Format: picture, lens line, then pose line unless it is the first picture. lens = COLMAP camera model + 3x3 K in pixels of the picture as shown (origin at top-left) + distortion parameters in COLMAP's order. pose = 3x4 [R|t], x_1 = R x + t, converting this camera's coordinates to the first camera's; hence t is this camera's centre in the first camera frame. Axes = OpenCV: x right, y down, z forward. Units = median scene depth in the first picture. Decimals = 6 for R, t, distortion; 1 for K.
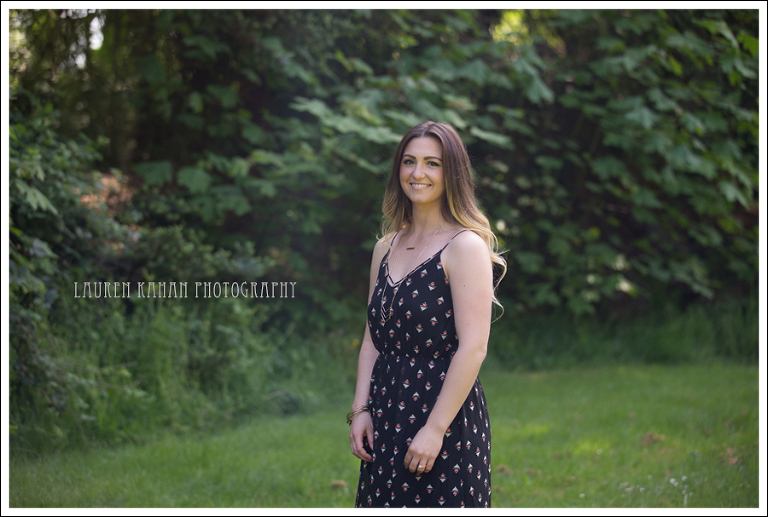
lens RADIAL K [[1845.1, 0, 384.5], [0, 1845.1, 254.7], [0, 0, 1]] dist [-0.331855, 0.000000]
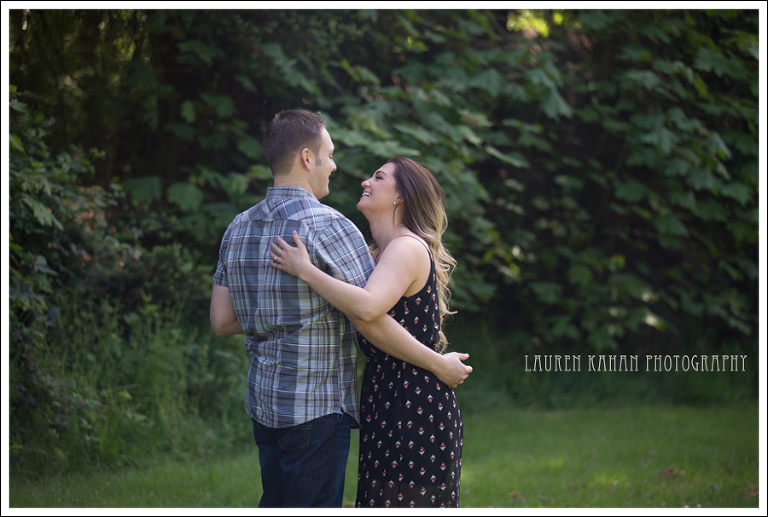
lens RADIAL K [[2573.6, 0, 376.2], [0, 2573.6, 252.8], [0, 0, 1]] dist [0.069556, 0.000000]
pose [[0.999840, 0.014992, 0.009732, -0.019694], [-0.014820, 0.999737, -0.017482, 0.009155], [-0.009991, 0.017335, 0.999800, -0.294315]]
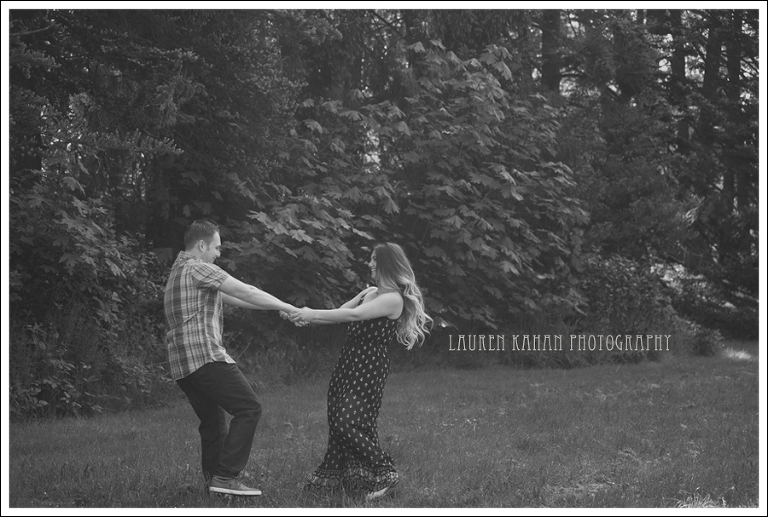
lens RADIAL K [[1550.6, 0, 385.8], [0, 1550.6, 260.4], [0, 0, 1]] dist [-0.148781, 0.000000]
pose [[0.996013, 0.002372, 0.089179, -0.048300], [0.000759, 0.999385, -0.035055, 0.010984], [-0.089207, 0.034983, 0.995399, -0.412383]]
